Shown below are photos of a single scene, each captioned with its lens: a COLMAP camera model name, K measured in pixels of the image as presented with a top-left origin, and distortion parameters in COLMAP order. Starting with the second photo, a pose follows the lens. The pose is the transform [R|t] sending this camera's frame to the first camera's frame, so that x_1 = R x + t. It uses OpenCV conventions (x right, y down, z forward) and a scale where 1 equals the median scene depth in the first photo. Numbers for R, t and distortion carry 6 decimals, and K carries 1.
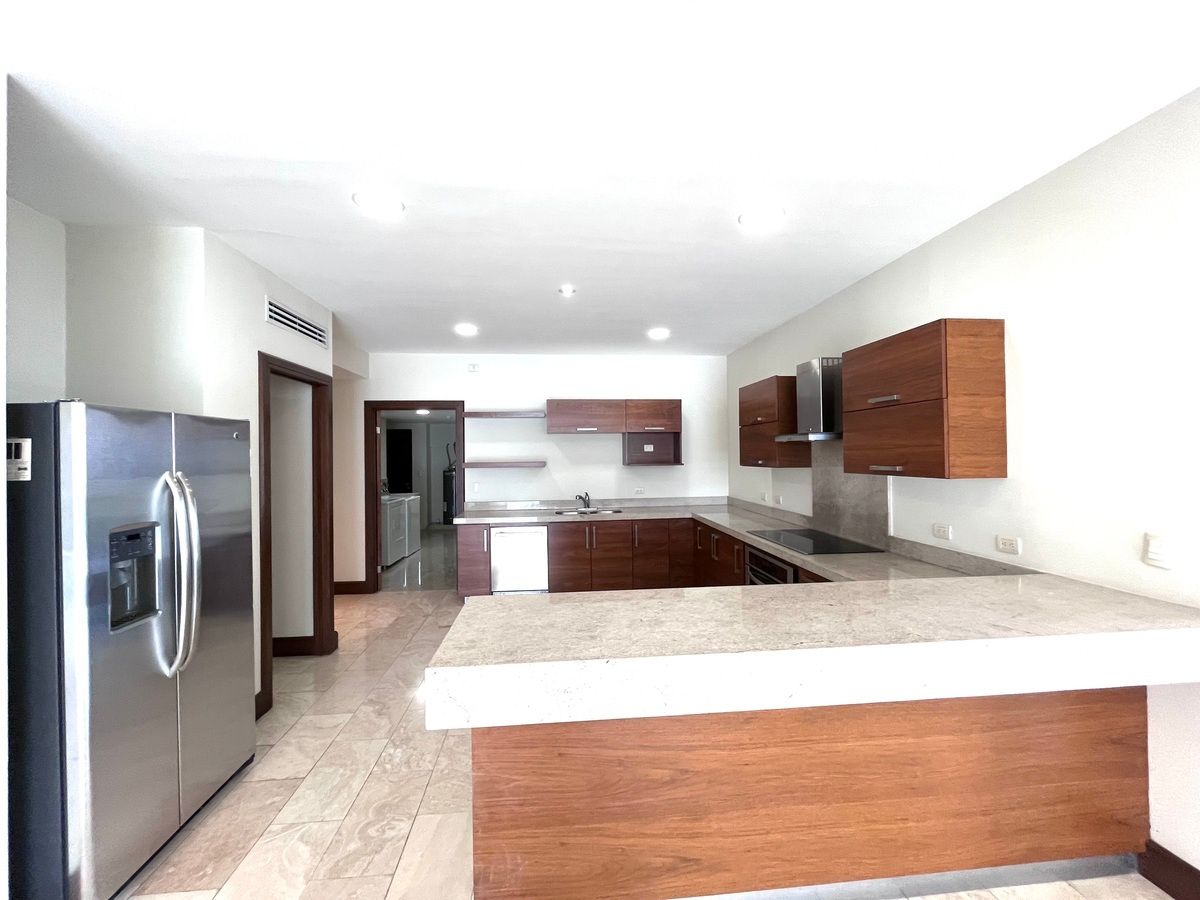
lens RADIAL K [[488.7, 0, 602.7], [0, 488.7, 449.7], [0, 0, 1]] dist [-0.003903, -0.000233]
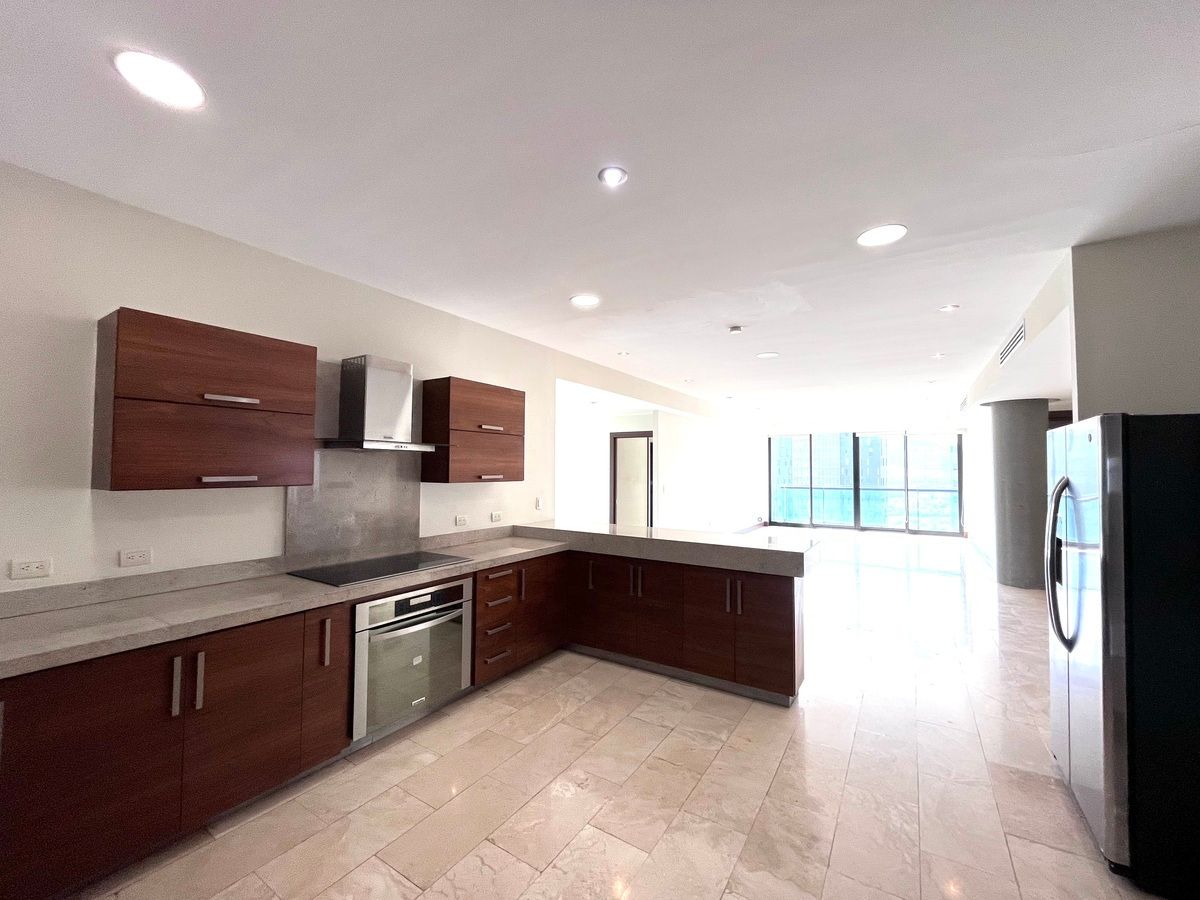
lens RADIAL K [[488.7, 0, 599.6], [0, 488.7, 450.4], [0, 0, 1]] dist [-0.003903, -0.000233]
pose [[-0.785303, 0.034389, 0.618156, -0.563506], [0.000333, 0.998479, -0.055125, 0.041160], [-0.619112, -0.043084, -0.784120, 2.011656]]
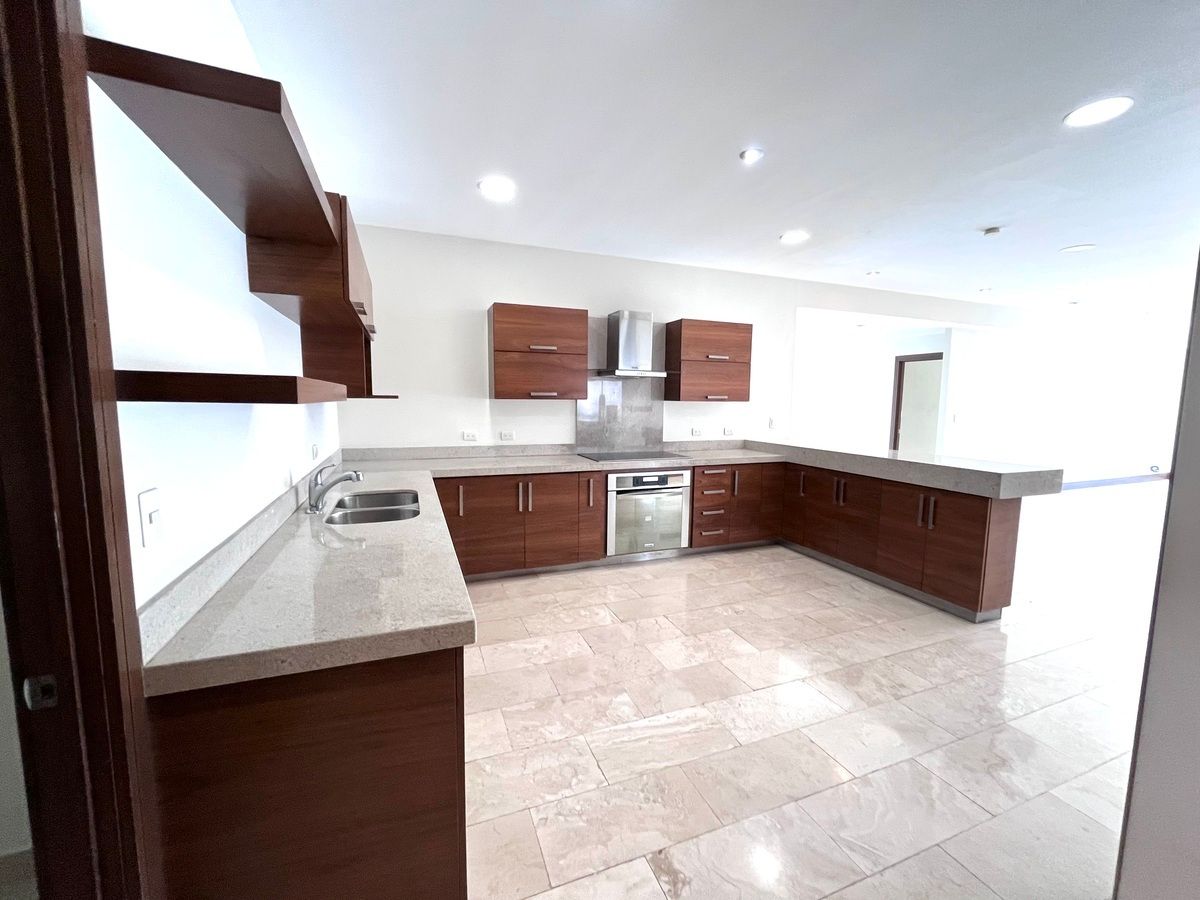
lens RADIAL K [[488.7, 0, 597.0], [0, 488.7, 448.1], [0, 0, 1]] dist [-0.003903, -0.000233]
pose [[-0.271090, -0.083933, 0.958888, -1.055055], [-0.015102, 0.996439, 0.082950, 0.085153], [-0.962436, 0.008006, -0.271392, 1.991034]]
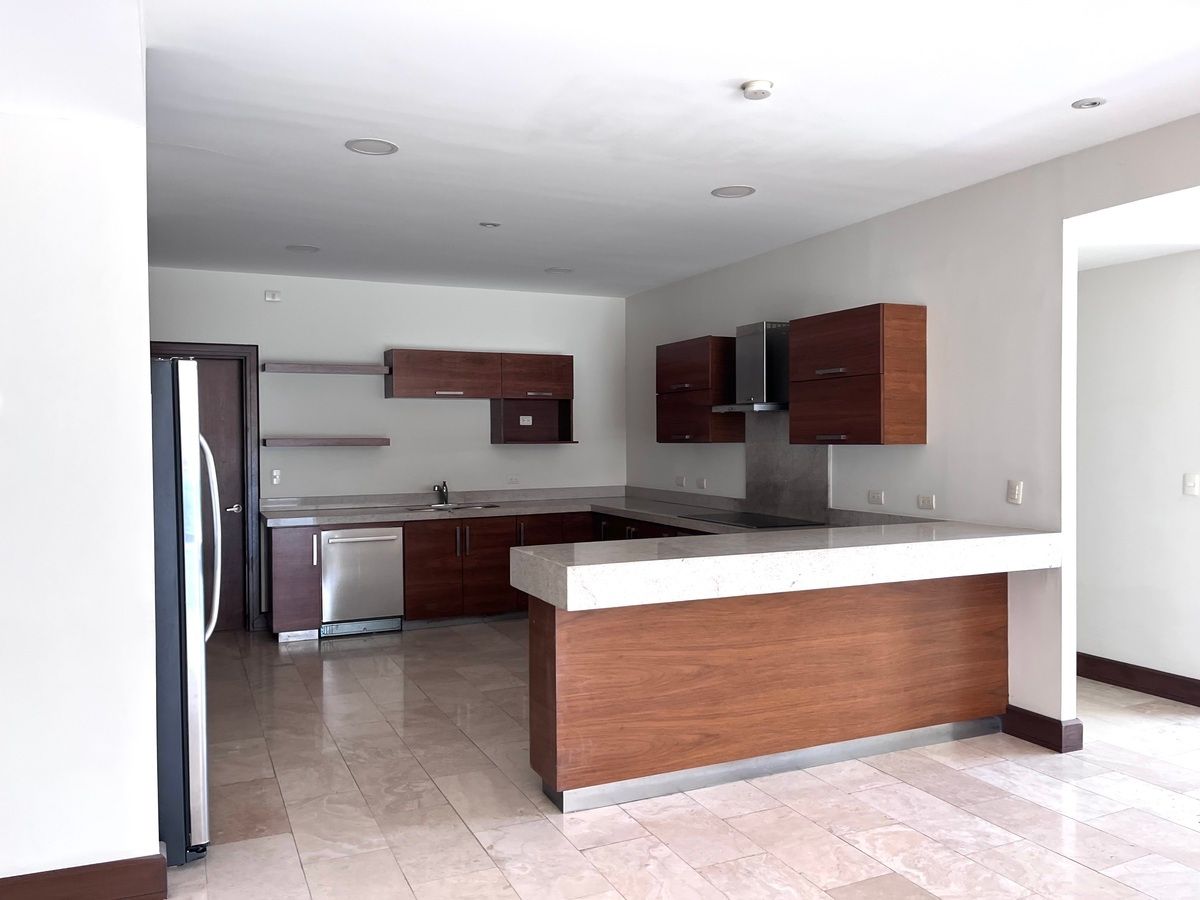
lens RADIAL K [[920.9, 0, 598.4], [0, 920.9, 457.8], [0, 0, 1]] dist [0.023817, -0.047504]
pose [[0.945406, -0.004218, 0.325867, -0.562577], [-0.005125, 0.999600, 0.027806, 0.030954], [-0.325854, -0.027958, 0.945007, -0.741498]]
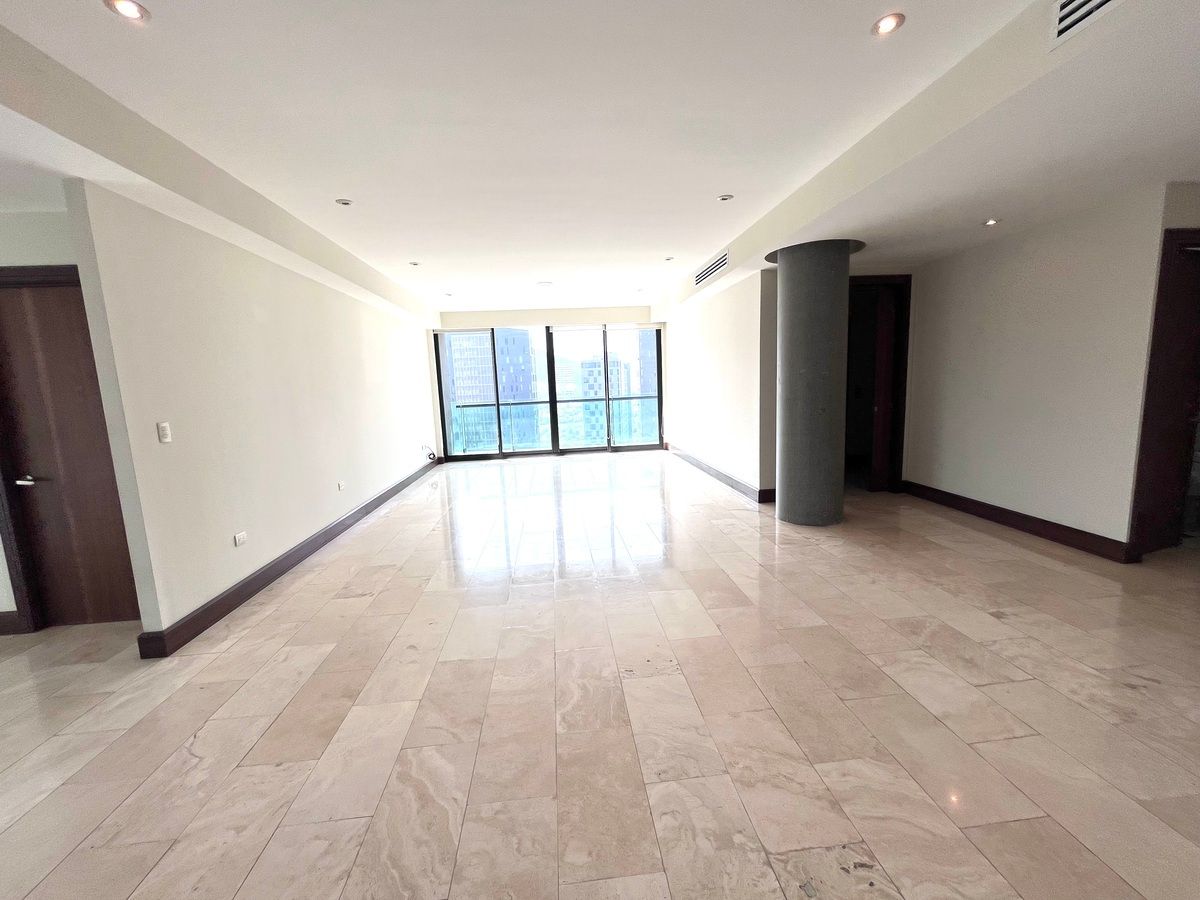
lens RADIAL K [[488.7, 0, 600.1], [0, 488.7, 452.7], [0, 0, 1]] dist [-0.003903, -0.000233]
pose [[-0.998446, 0.054533, 0.011511, 0.054267], [0.055578, 0.989662, 0.132214, 0.066629], [-0.004182, 0.132648, -0.991154, 0.385720]]
